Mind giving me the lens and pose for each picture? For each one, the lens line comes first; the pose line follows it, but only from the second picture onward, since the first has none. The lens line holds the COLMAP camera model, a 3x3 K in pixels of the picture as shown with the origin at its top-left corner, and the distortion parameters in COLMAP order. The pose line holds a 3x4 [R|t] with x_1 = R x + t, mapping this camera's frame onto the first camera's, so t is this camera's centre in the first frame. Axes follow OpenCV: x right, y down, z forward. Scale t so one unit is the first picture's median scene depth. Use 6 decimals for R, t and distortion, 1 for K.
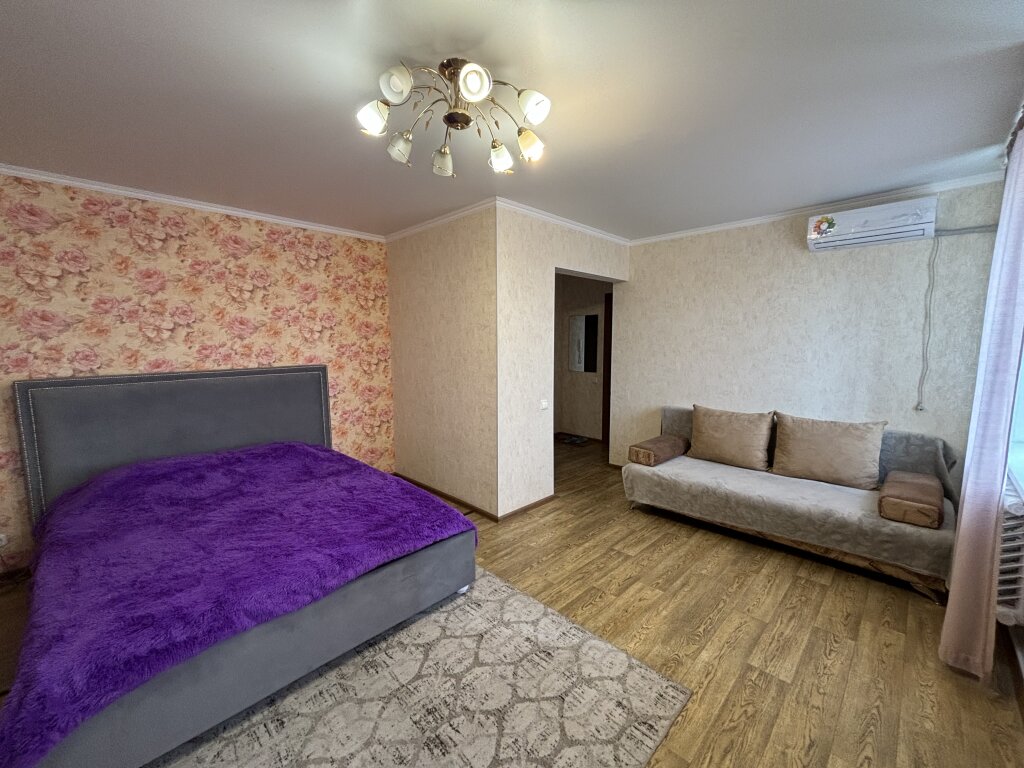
lens RADIAL K [[416.4, 0, 510.9], [0, 416.4, 384.2], [0, 0, 1]] dist [-0.000827, 0.000643]
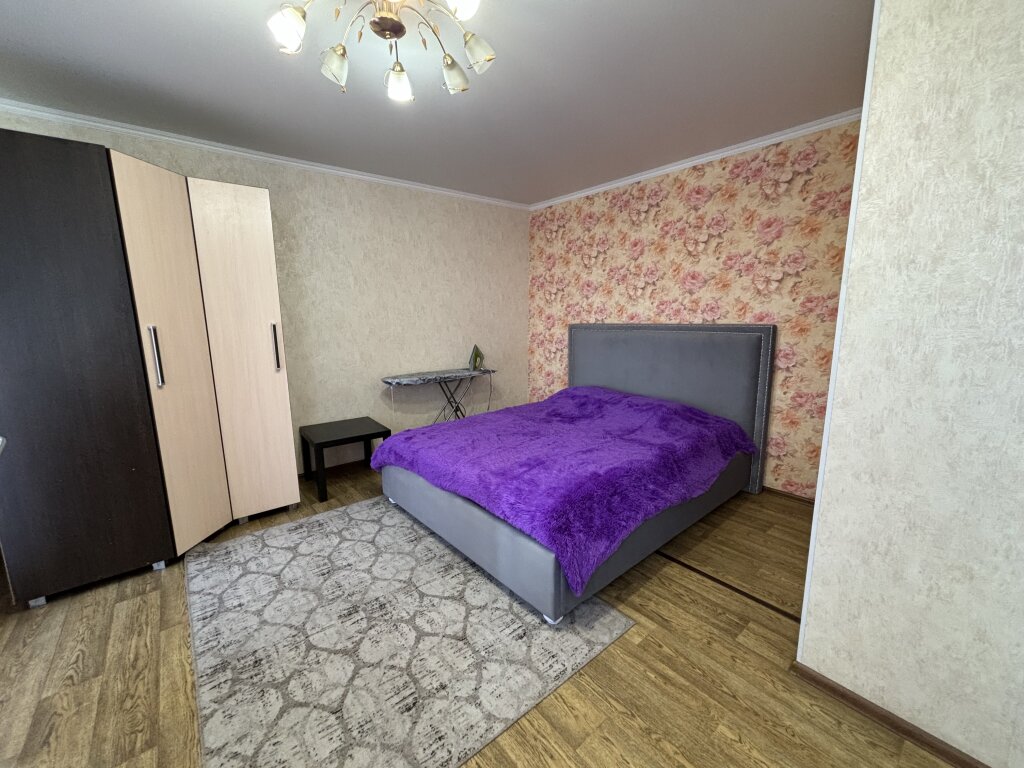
lens RADIAL K [[416.4, 0, 510.9], [0, 416.4, 384.2], [0, 0, 1]] dist [-0.000827, 0.000643]
pose [[-0.095758, 0.174353, -0.980016, 0.471734], [-0.092266, 0.978747, 0.183143, -0.047444], [0.991119, 0.107959, -0.077636, 0.793666]]
